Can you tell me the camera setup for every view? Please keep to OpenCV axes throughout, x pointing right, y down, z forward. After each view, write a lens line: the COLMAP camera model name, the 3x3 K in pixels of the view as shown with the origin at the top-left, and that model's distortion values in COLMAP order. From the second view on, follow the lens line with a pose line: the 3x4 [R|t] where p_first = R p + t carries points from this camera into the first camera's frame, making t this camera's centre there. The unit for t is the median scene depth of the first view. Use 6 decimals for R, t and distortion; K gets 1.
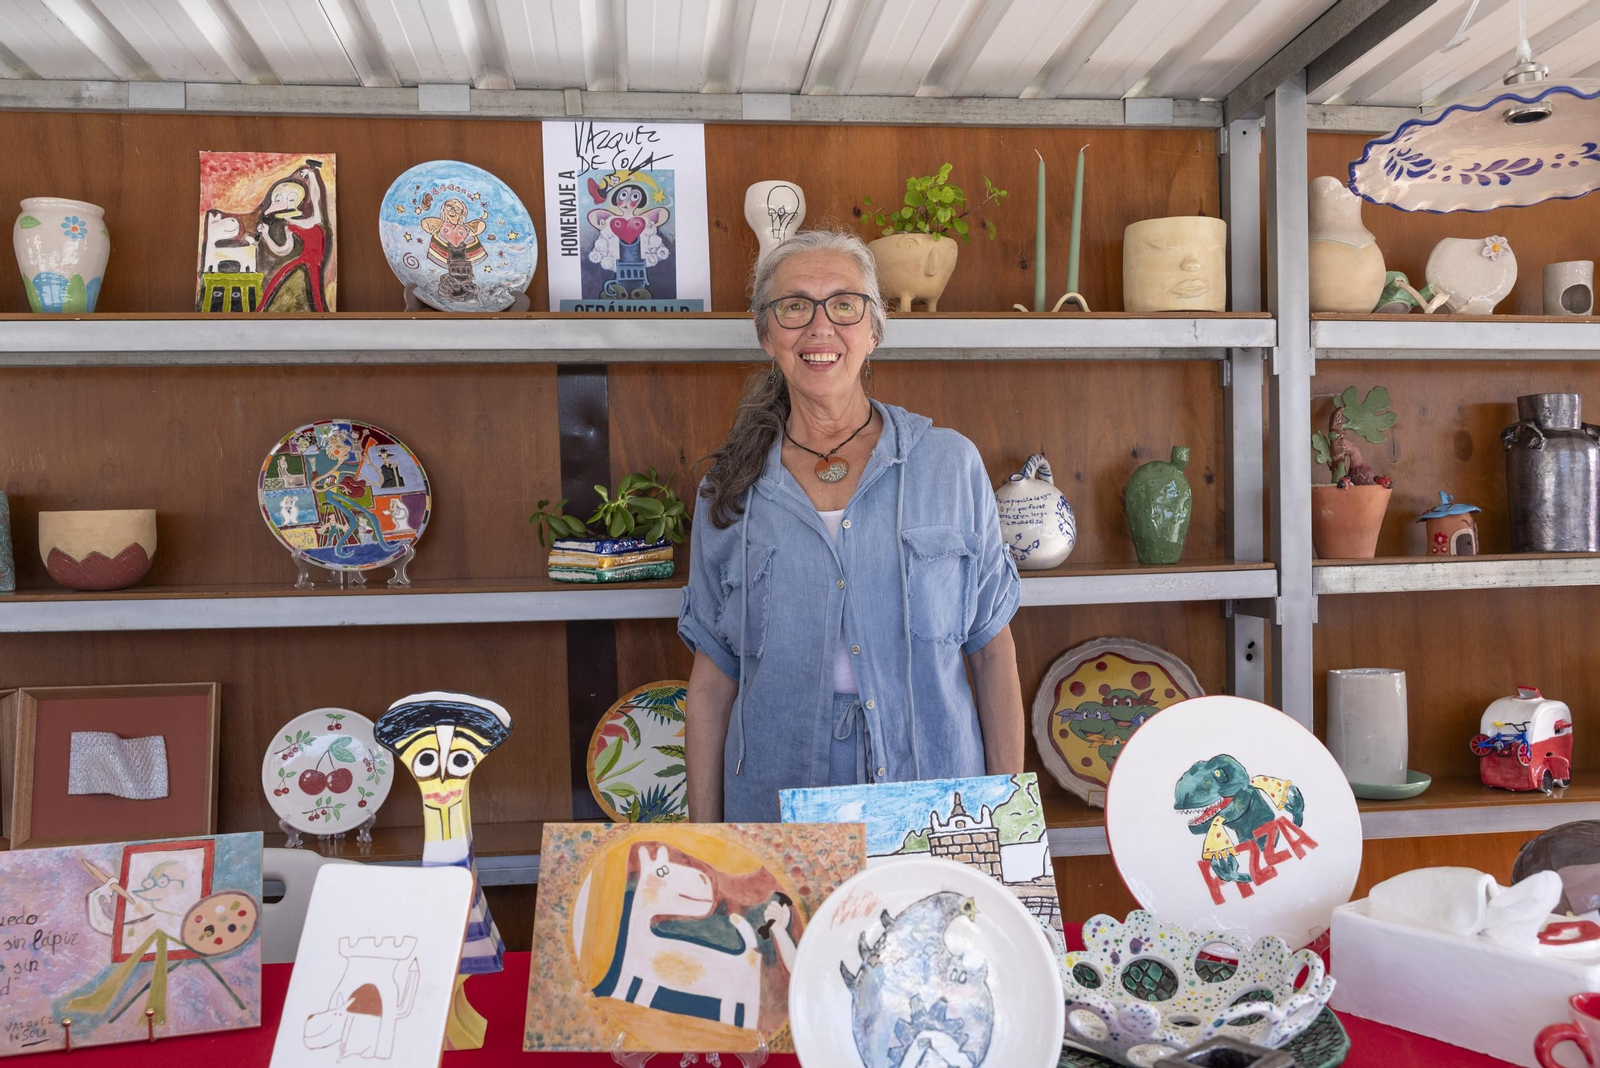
lens RADIAL K [[1342.3, 0, 794.4], [0, 1342.3, 535.3], [0, 0, 1]] dist [0.002885, -0.013758]
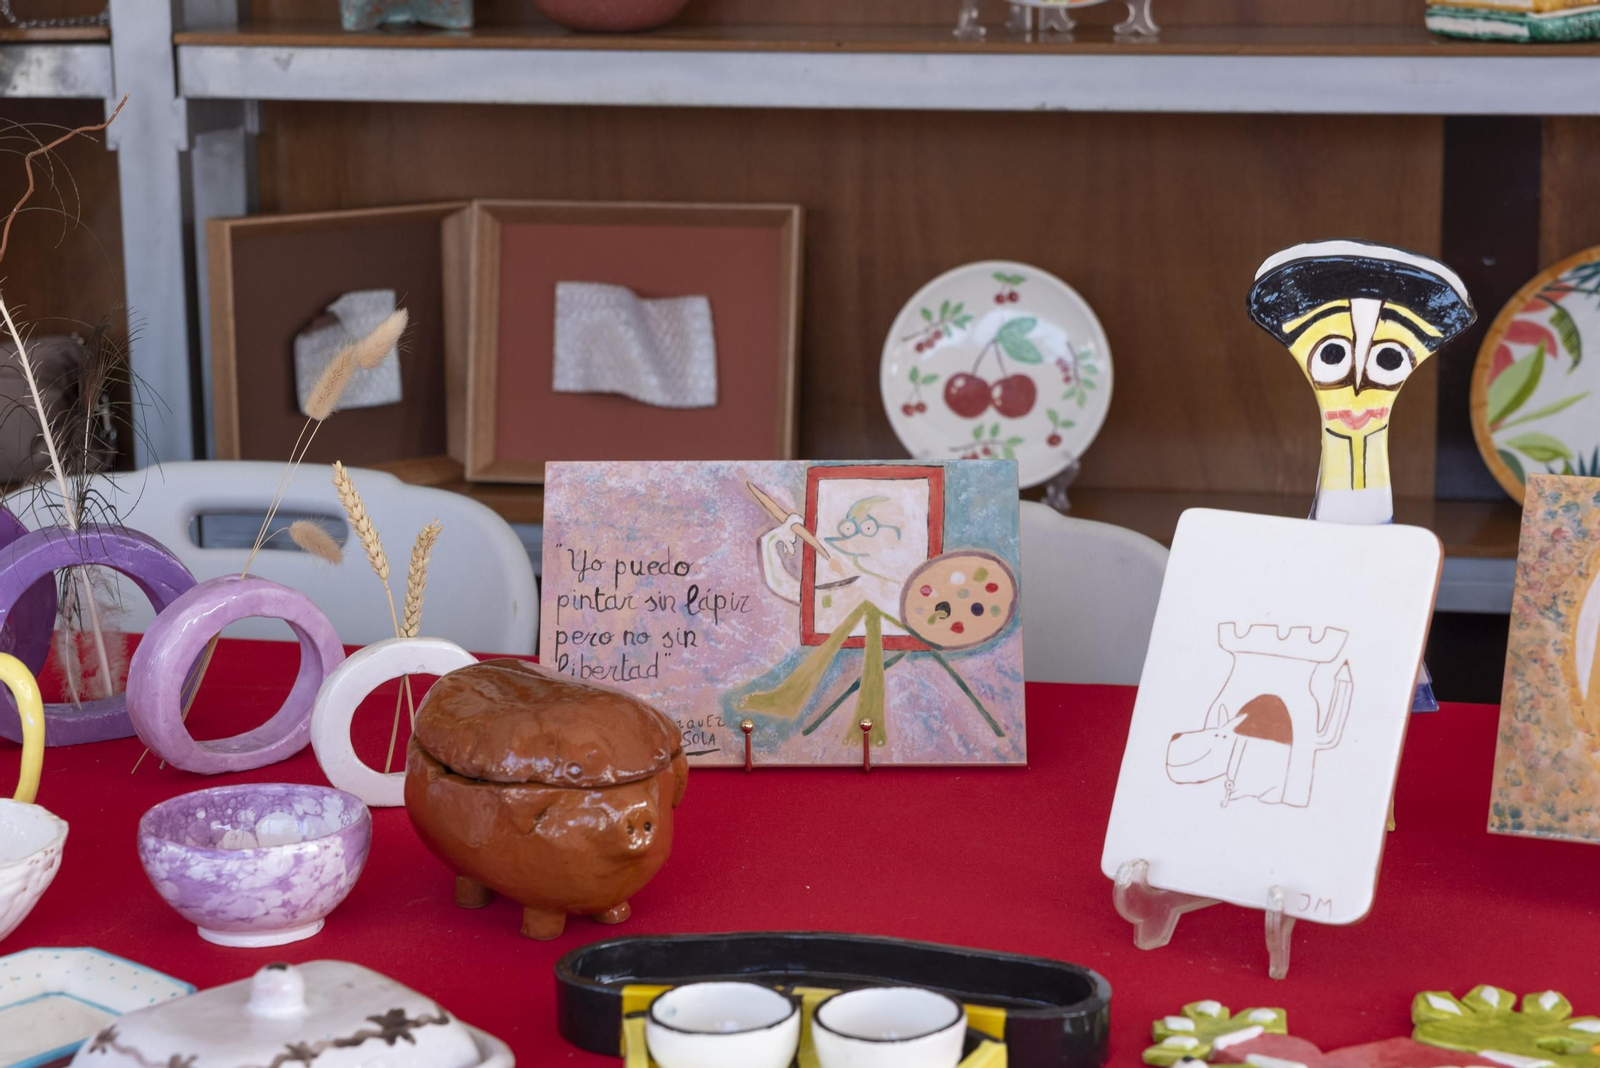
lens RADIAL K [[3054.6, 0, 800.1], [0, 3054.6, 542.2], [0, 0, 1]] dist [0.019726, 0.000000]
pose [[0.953437, 0.075878, -0.291892, -0.090434], [-0.013818, 0.977807, 0.209050, -0.028998], [0.301276, -0.195282, 0.933326, -0.325946]]
